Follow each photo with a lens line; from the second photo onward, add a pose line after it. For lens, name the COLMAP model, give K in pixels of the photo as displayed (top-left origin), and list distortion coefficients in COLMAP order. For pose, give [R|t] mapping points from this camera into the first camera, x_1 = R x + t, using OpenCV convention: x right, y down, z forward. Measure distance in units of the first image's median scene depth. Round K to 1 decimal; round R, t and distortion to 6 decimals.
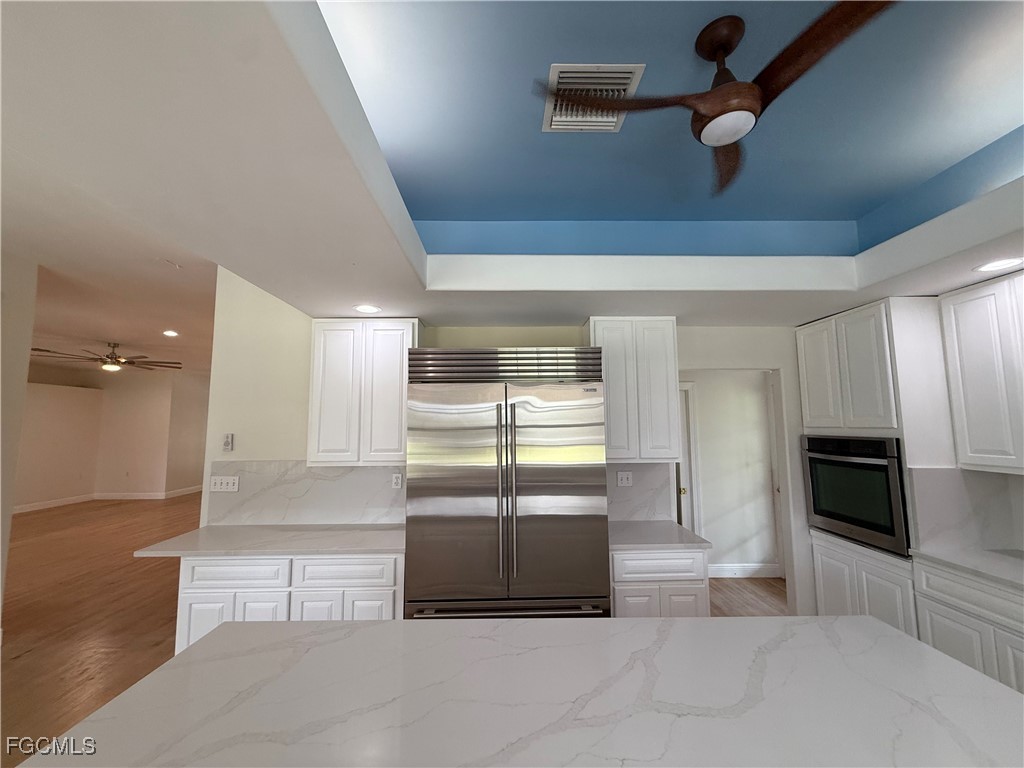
lens RADIAL K [[404.4, 0, 510.7], [0, 404.4, 387.3], [0, 0, 1]] dist [-0.000430, 0.000060]
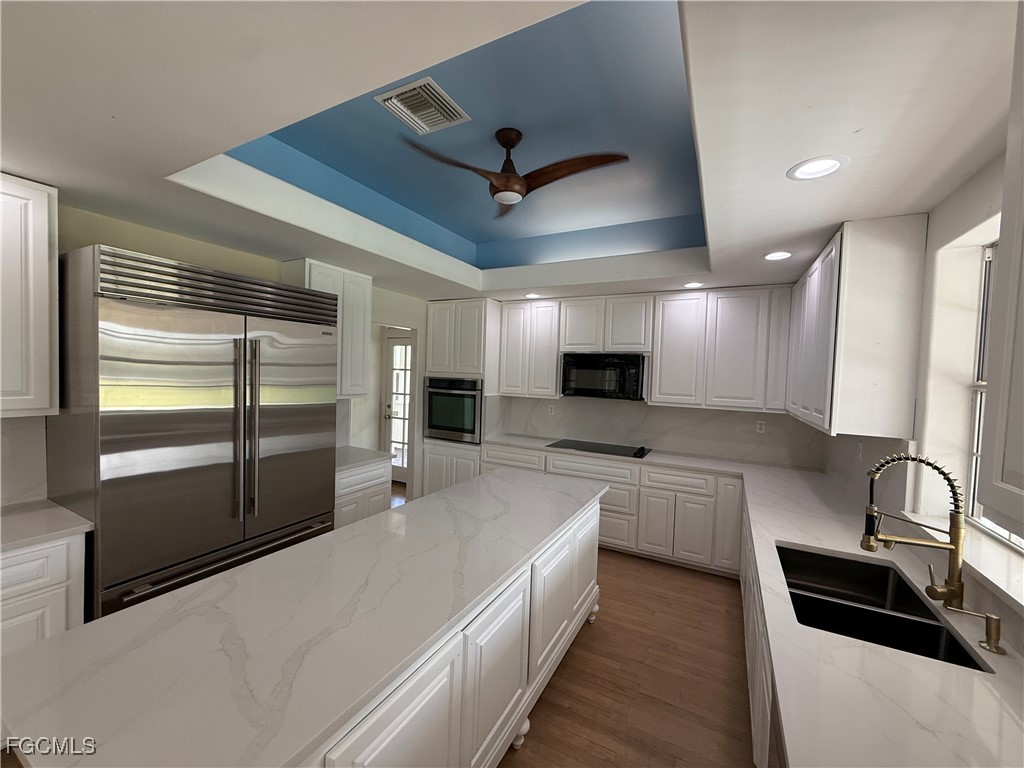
lens RADIAL K [[404.4, 0, 510.6], [0, 404.4, 387.3], [0, 0, 1]] dist [-0.000430, 0.000060]
pose [[0.486900, -0.010627, 0.873393, -0.509229], [-0.120277, 0.989585, 0.079092, 0.005255], [-0.865137, -0.143559, 0.480551, 0.033496]]
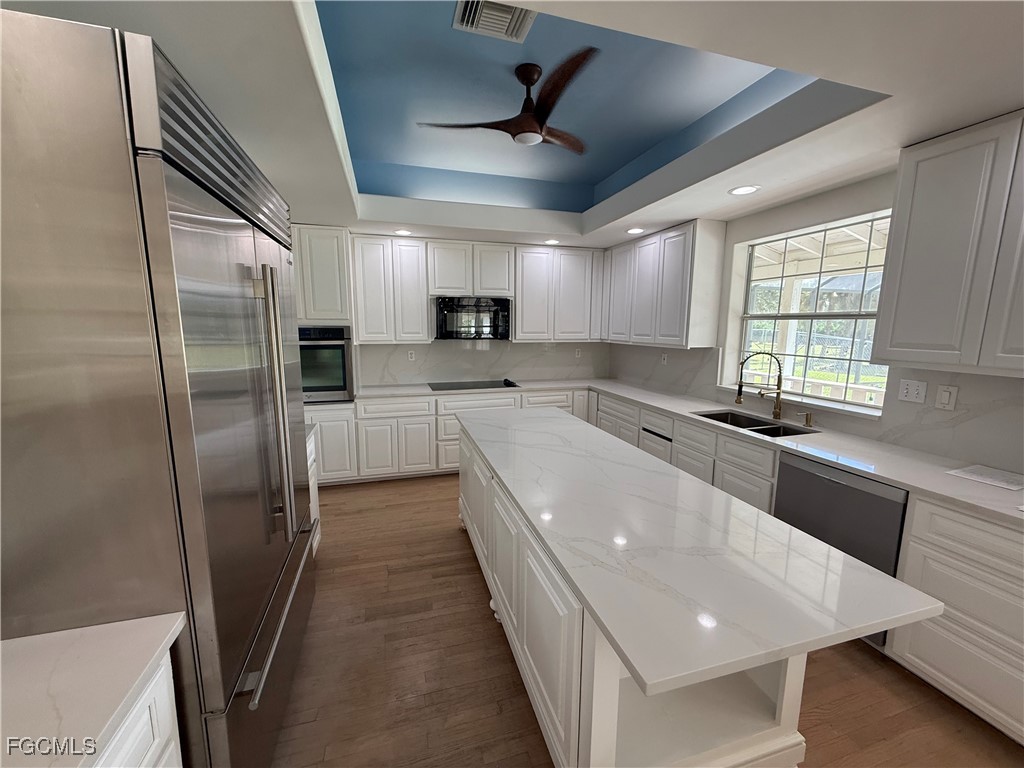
lens RADIAL K [[404.4, 0, 509.6], [0, 404.4, 385.5], [0, 0, 1]] dist [-0.000430, 0.000060]
pose [[-0.267061, -0.140426, 0.953393, -0.656627], [-0.096490, 0.988251, 0.118532, 0.104863], [-0.958837, -0.060337, -0.277473, 0.800969]]
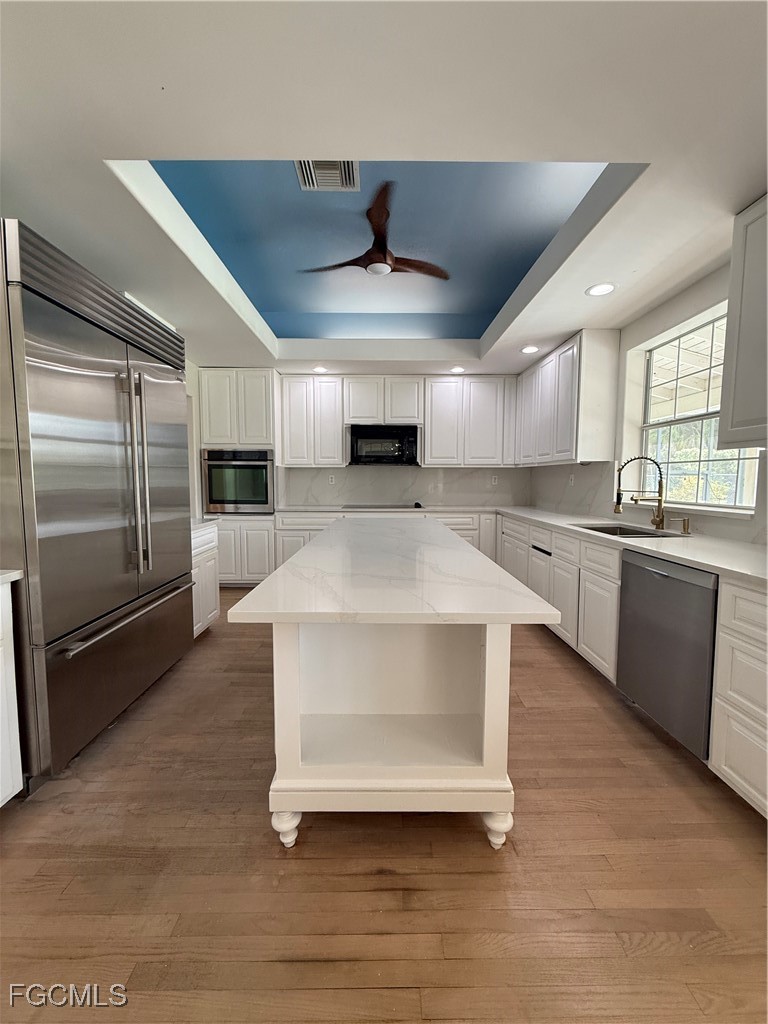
lens RADIAL K [[404.4, 0, 383.5], [0, 404.4, 510.3], [0, 0, 1]] dist [-0.000430, 0.000060]
pose [[0.008111, -0.072565, 0.997331, -0.819535], [-0.098130, 0.992492, 0.073011, 0.206462], [-0.995141, -0.098460, 0.000929, 0.461969]]
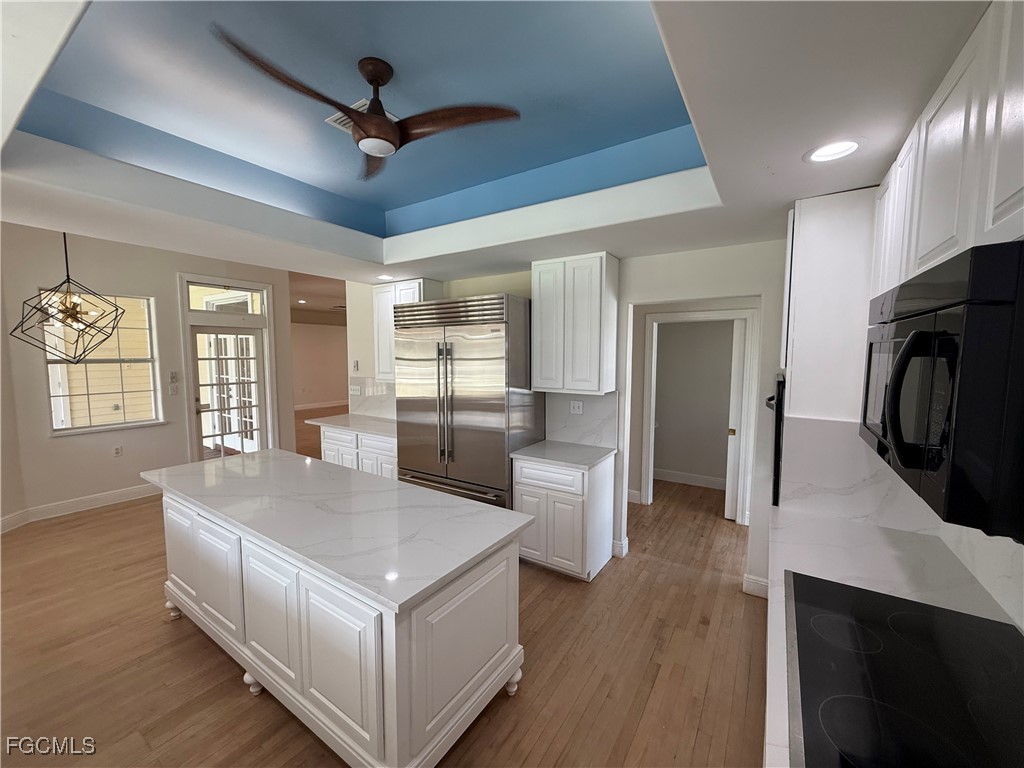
lens RADIAL K [[404.4, 0, 507.5], [0, 404.4, 387.6], [0, 0, 1]] dist [-0.000430, 0.000060]
pose [[0.824594, 0.055604, -0.562986, 0.918952], [0.040999, 0.986668, 0.157499, -0.012517], [0.564238, -0.152955, 0.811320, 0.000234]]
